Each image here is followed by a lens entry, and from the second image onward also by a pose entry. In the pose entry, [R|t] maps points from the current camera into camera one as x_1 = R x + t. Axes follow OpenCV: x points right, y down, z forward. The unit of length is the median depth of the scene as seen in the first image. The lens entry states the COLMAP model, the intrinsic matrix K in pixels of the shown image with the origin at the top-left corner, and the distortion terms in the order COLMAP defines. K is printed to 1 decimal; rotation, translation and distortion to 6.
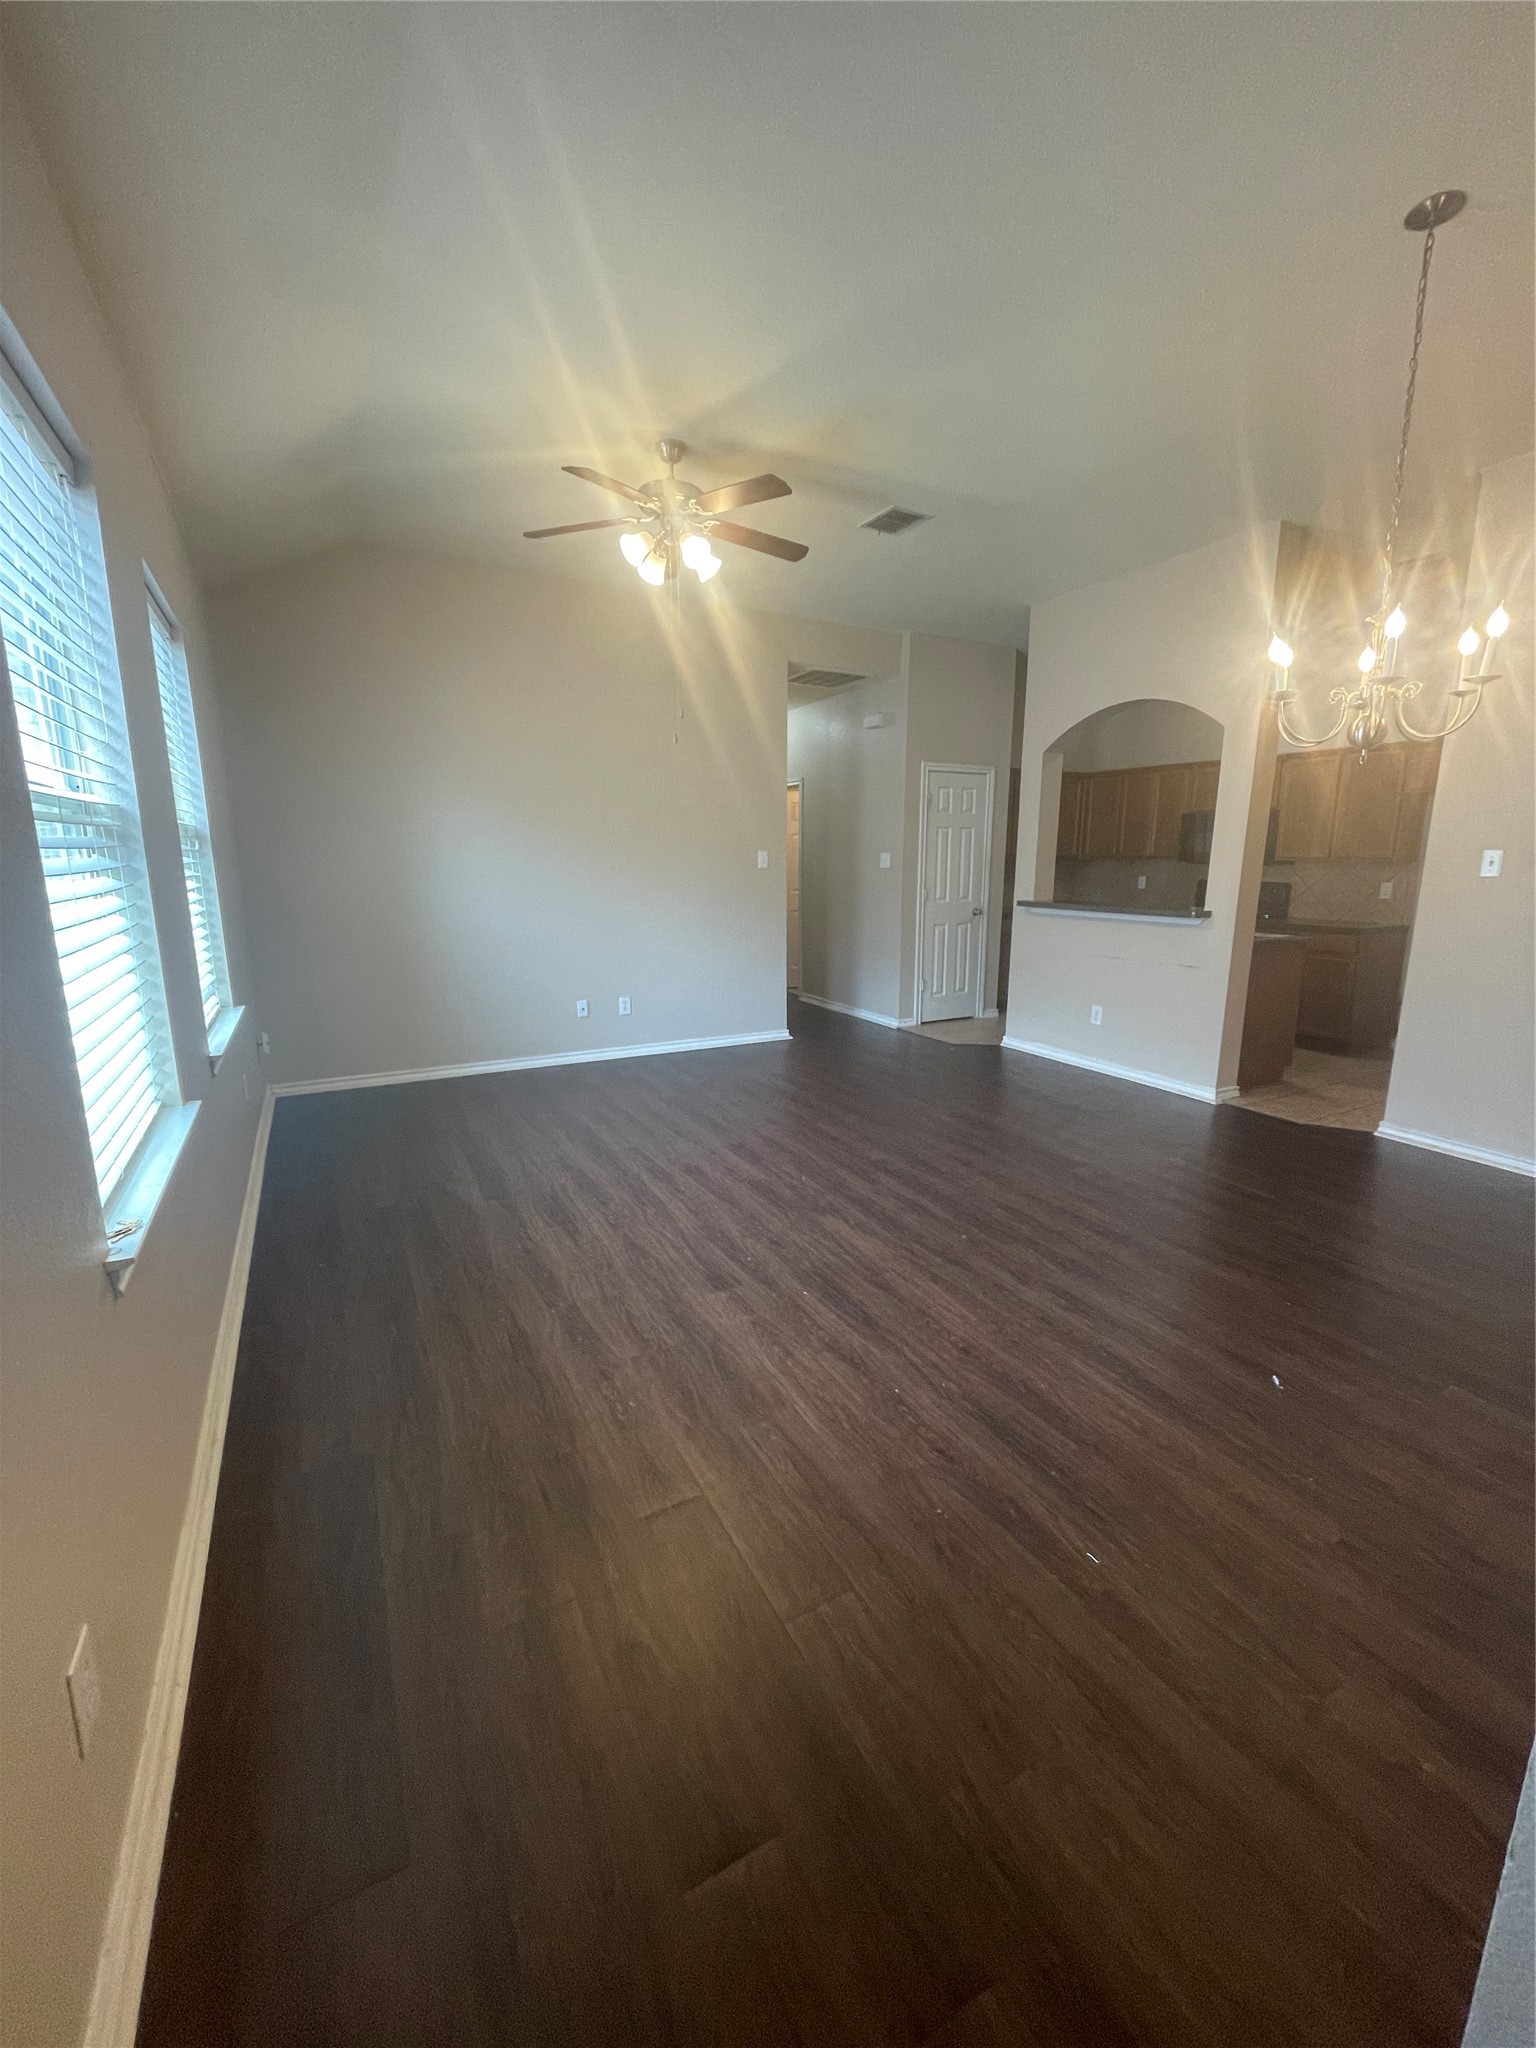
lens RADIAL K [[818.9, 0, 773.5], [0, 818.9, 1015.6], [0, 0, 1]] dist [-0.002881, -0.000162]
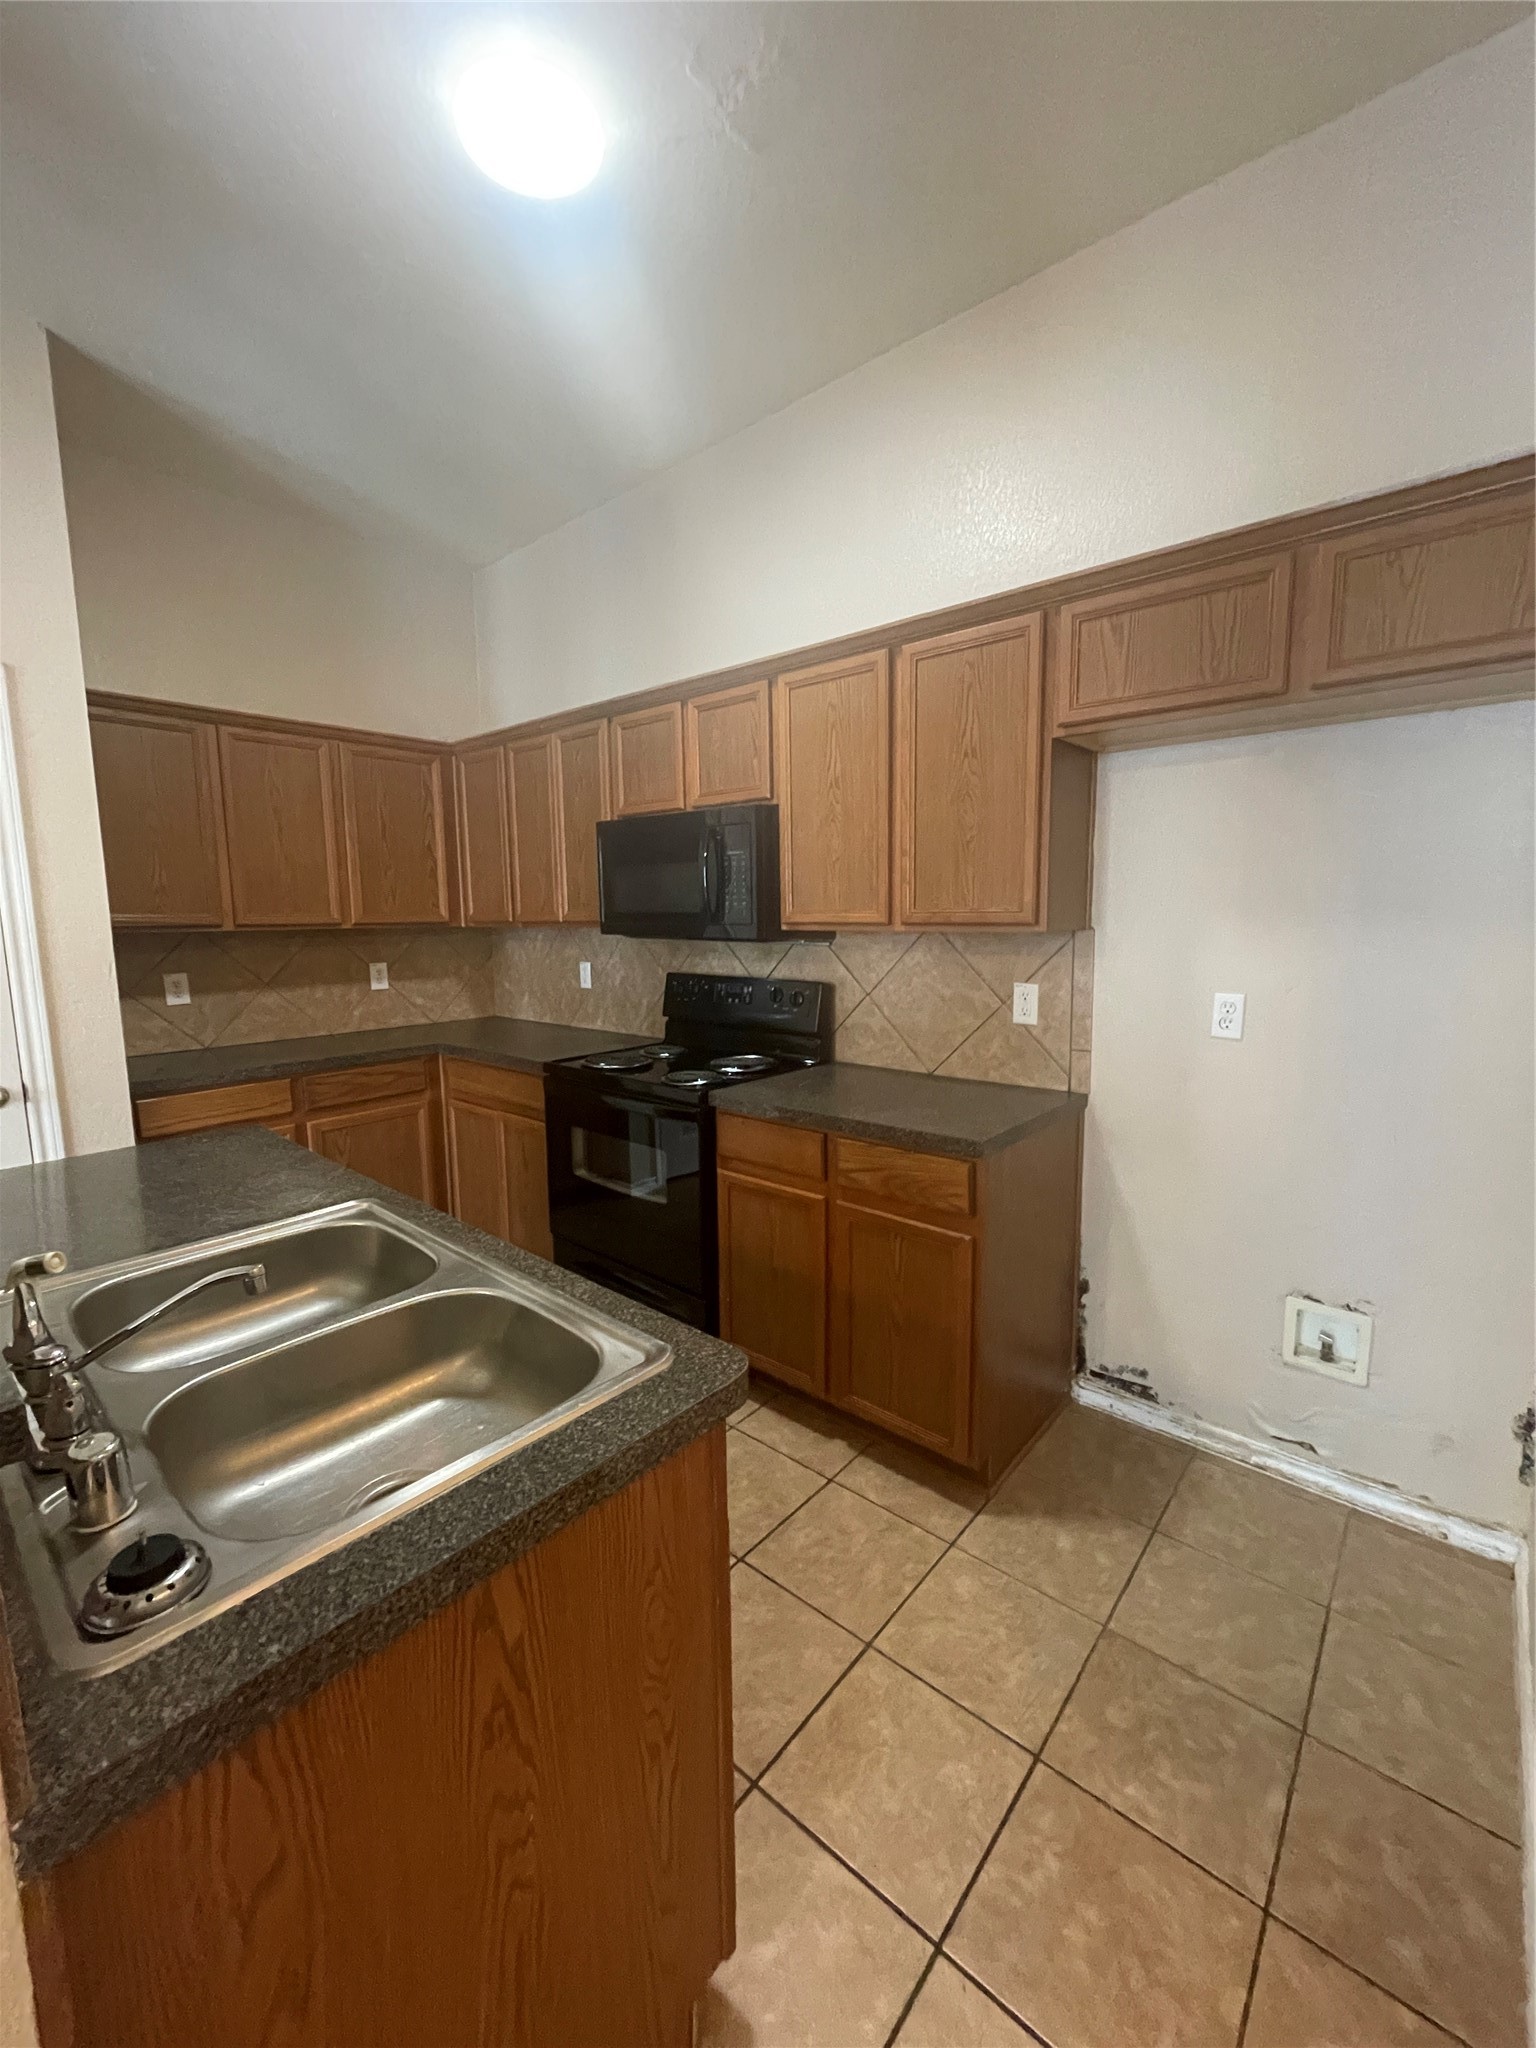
lens RADIAL K [[818.9, 0, 773.5], [0, 818.9, 1015.6], [0, 0, 1]] dist [-0.002881, -0.000162]
pose [[0.939384, -0.051341, 0.339002, 0.499299], [0.076944, 0.995074, -0.062511, -0.131179], [-0.334122, 0.084806, 0.938707, 0.668191]]
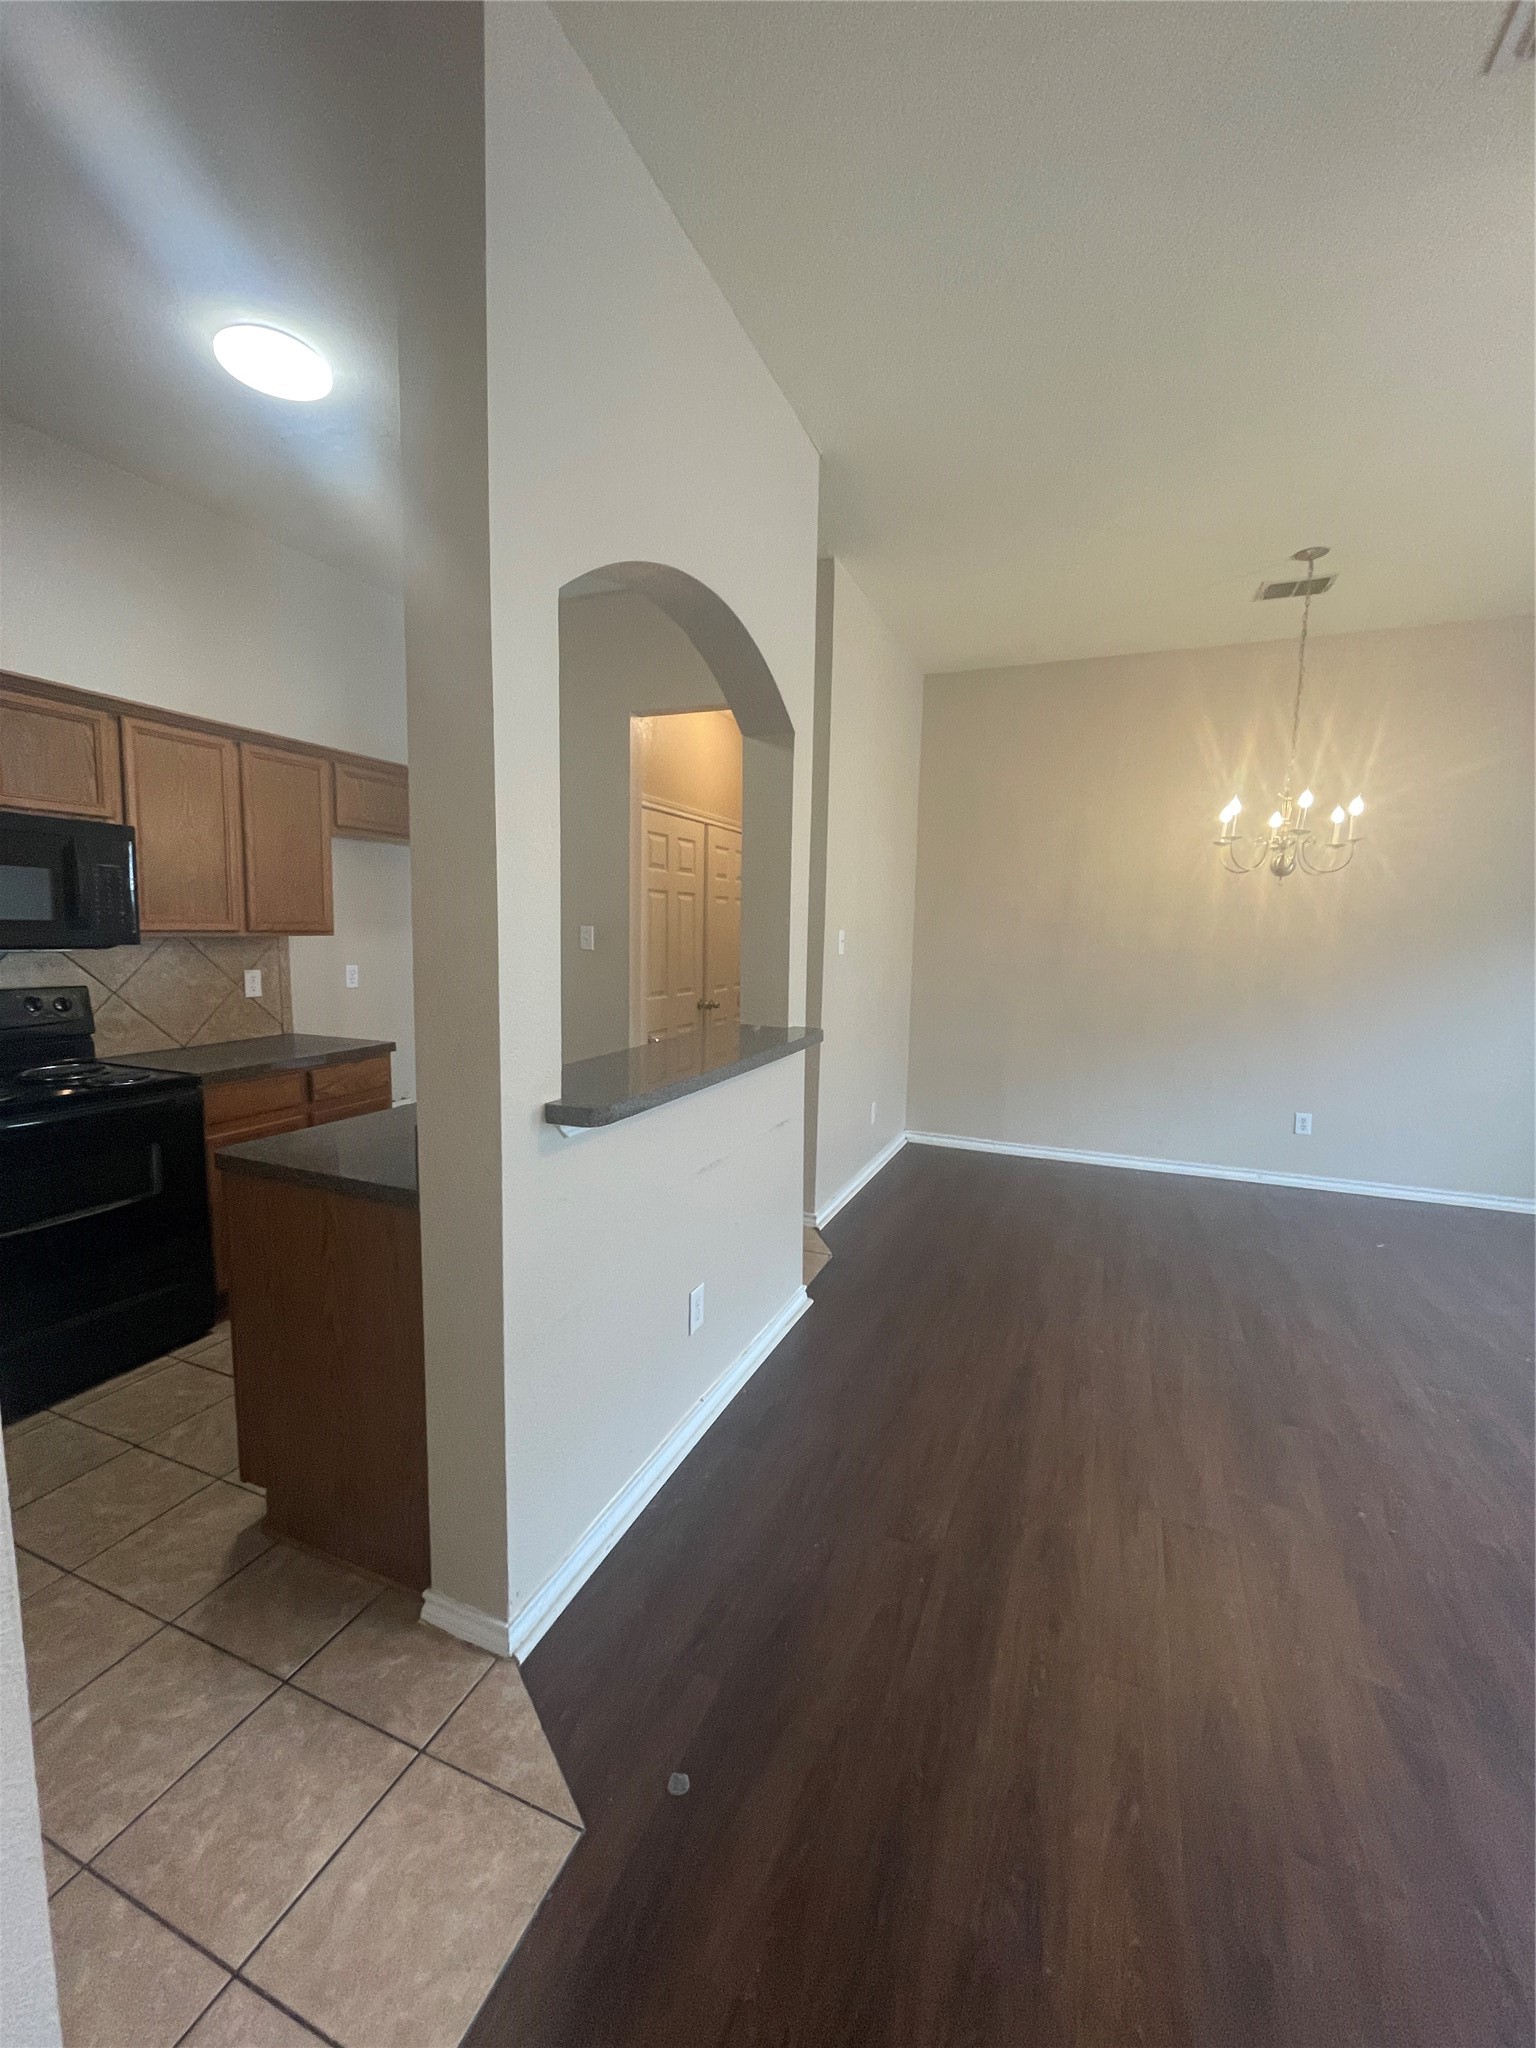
lens RADIAL K [[818.9, 0, 773.5], [0, 818.9, 1015.6], [0, 0, 1]] dist [-0.002881, -0.000162]
pose [[-0.625398, -0.100705, 0.773781, 0.047446], [0.132692, 0.963469, 0.232639, -0.217587], [-0.768941, 0.248166, -0.589188, 1.060518]]
